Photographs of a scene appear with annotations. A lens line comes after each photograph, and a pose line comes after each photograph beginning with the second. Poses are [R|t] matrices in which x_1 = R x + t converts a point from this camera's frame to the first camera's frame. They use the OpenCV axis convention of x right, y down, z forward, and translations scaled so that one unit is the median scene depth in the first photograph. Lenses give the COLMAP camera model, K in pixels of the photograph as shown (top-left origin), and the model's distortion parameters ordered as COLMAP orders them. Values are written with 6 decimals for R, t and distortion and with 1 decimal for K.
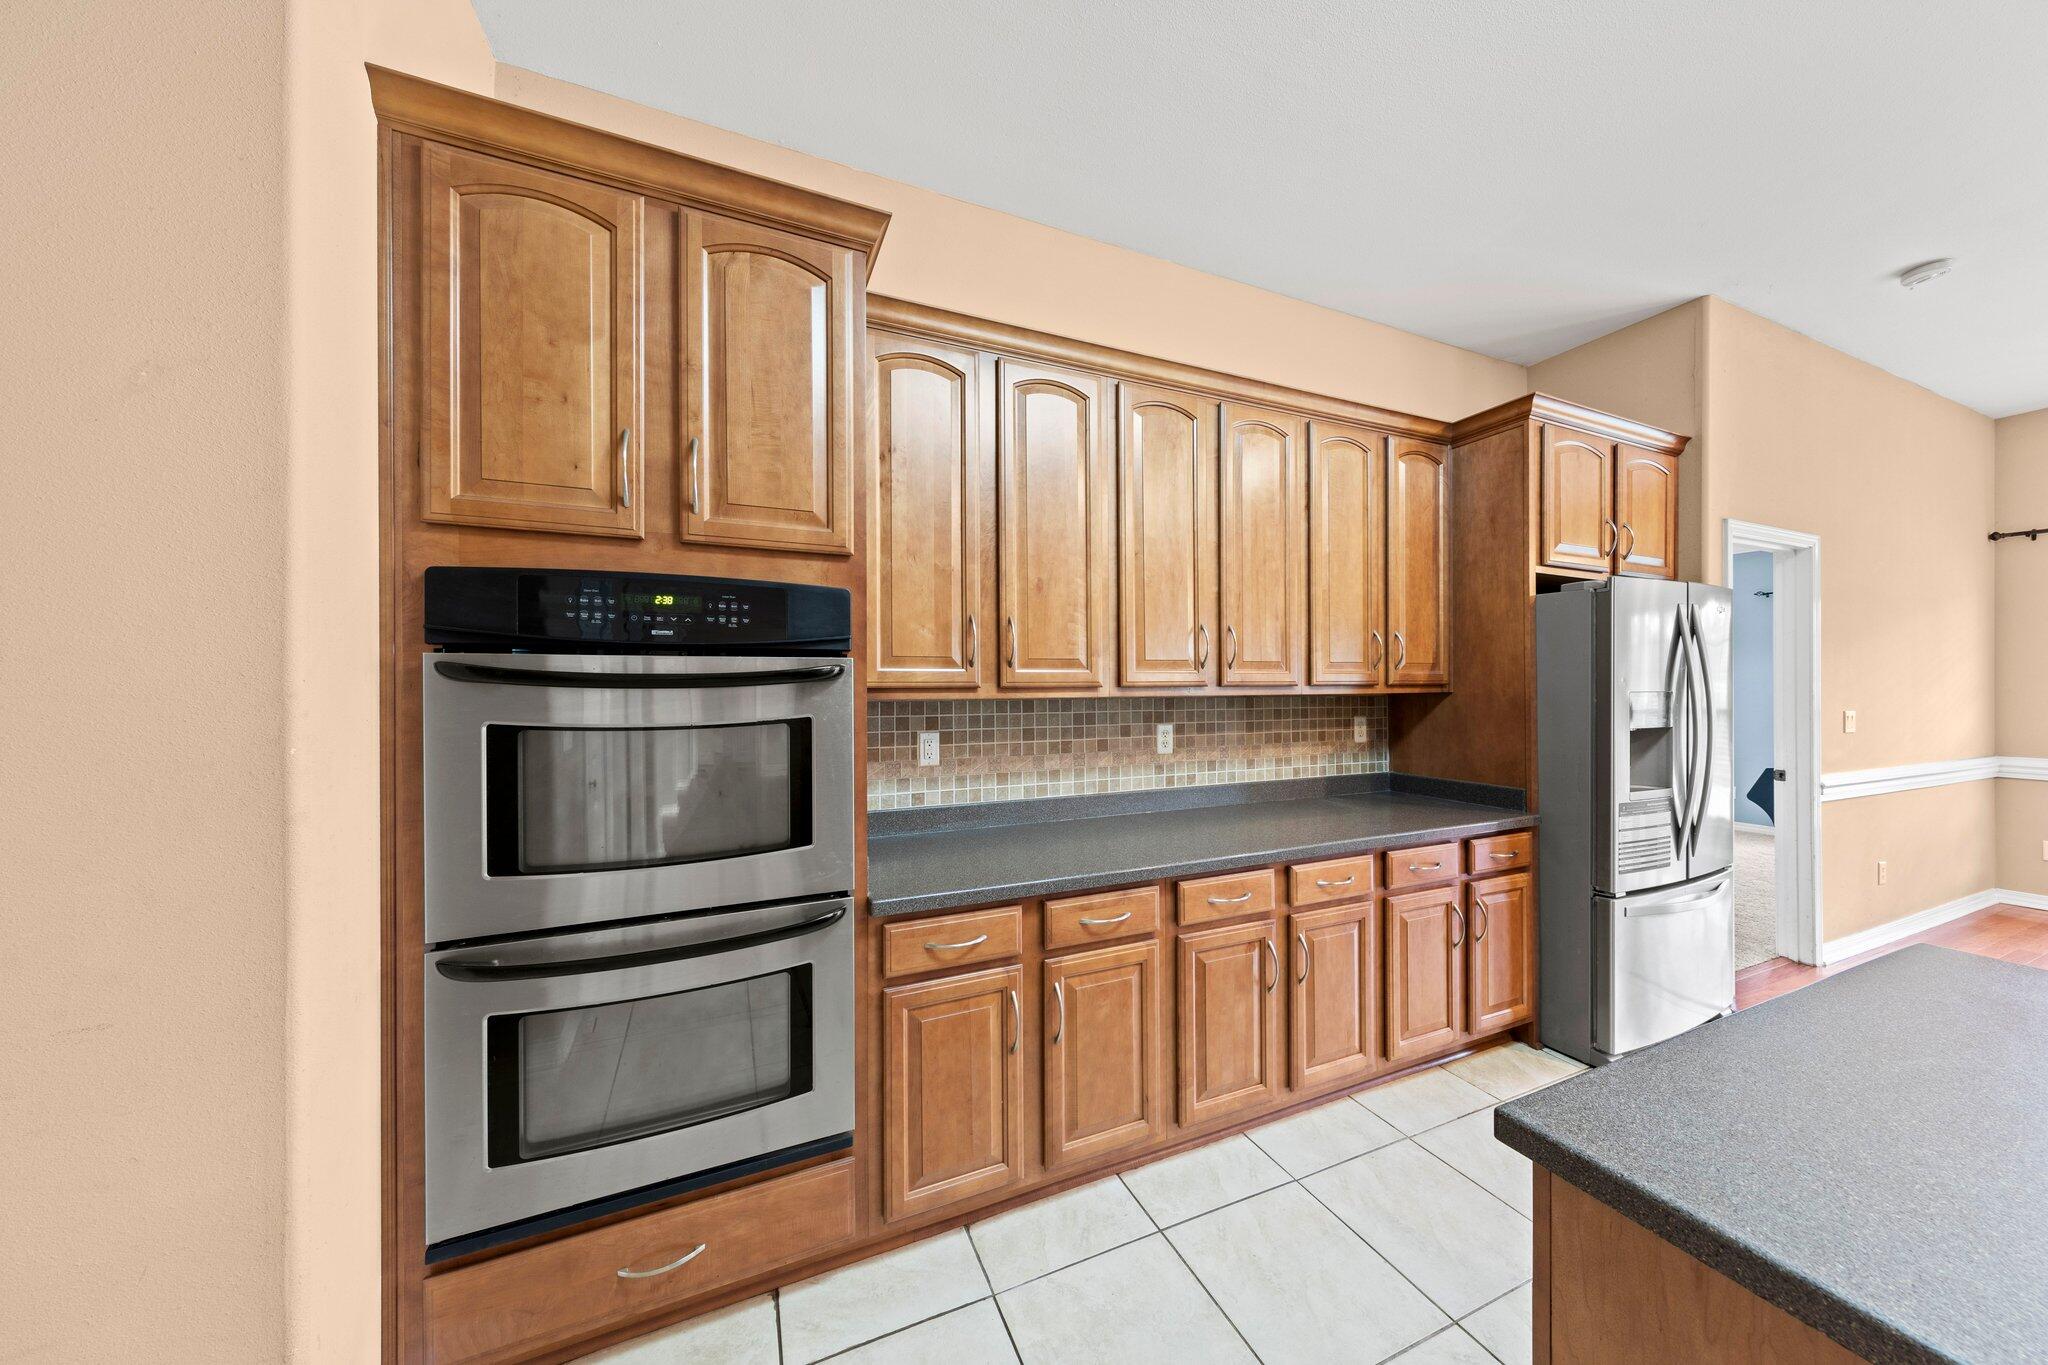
lens RADIAL K [[650.8, 0, 1021.9], [0, 650.8, 693.8], [0, 0, 1]] dist [0.001064, 0.000143]
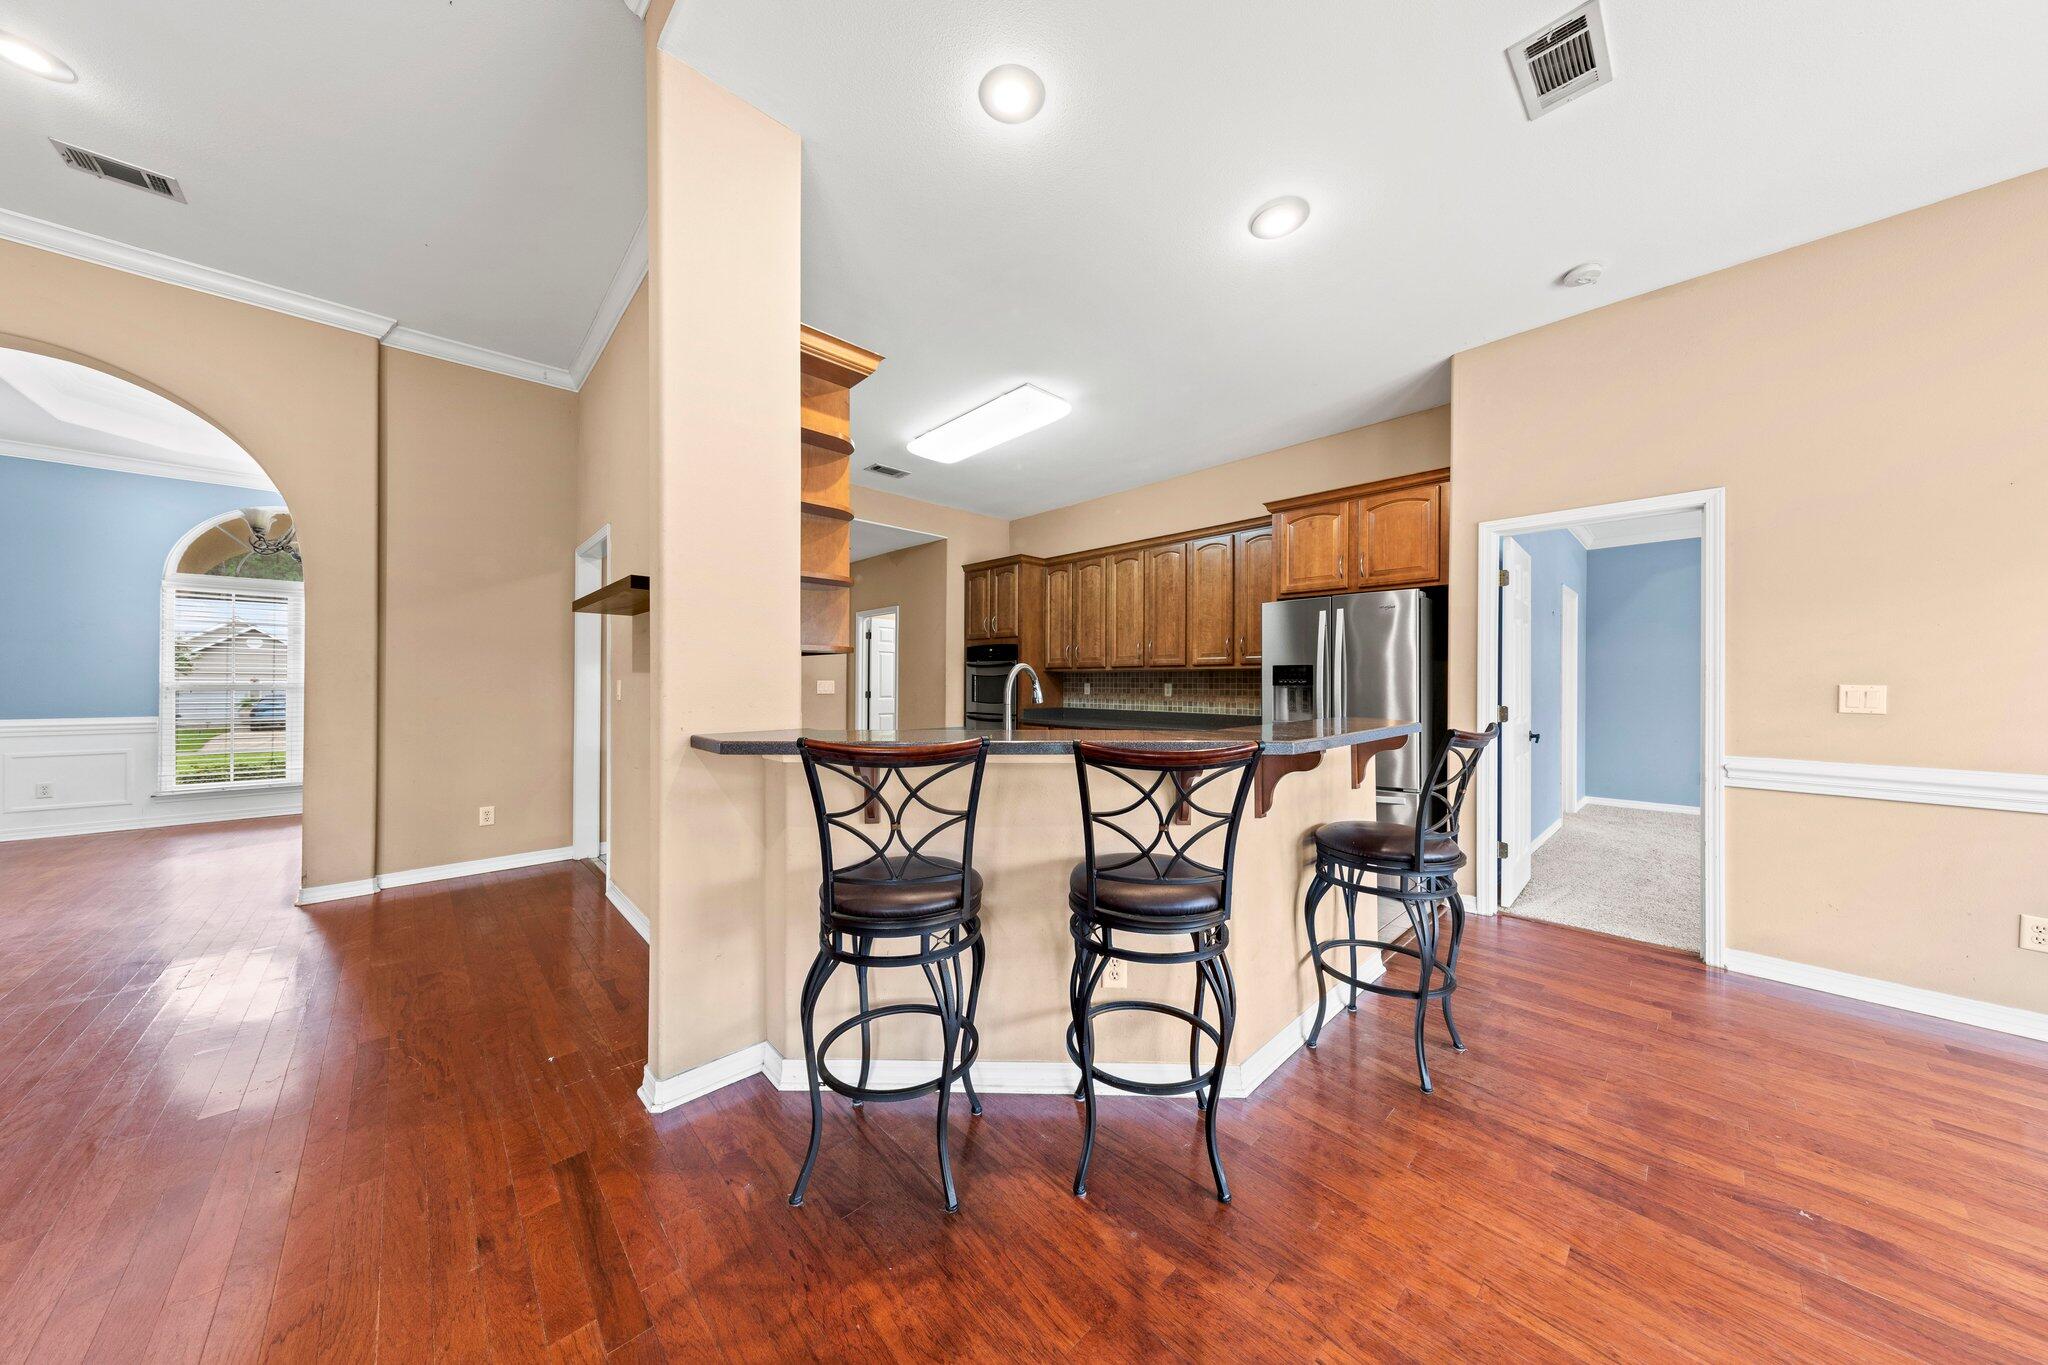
lens RADIAL K [[648.9, 0, 1021.6], [0, 648.9, 677.1], [0, 0, 1]] dist [0.008878, -0.000028]
pose [[0.348253, 0.010148, -0.937346, 2.303917], [-0.006111, 0.999945, 0.008555, 0.009171], [0.937381, 0.002749, 0.348296, -0.272561]]
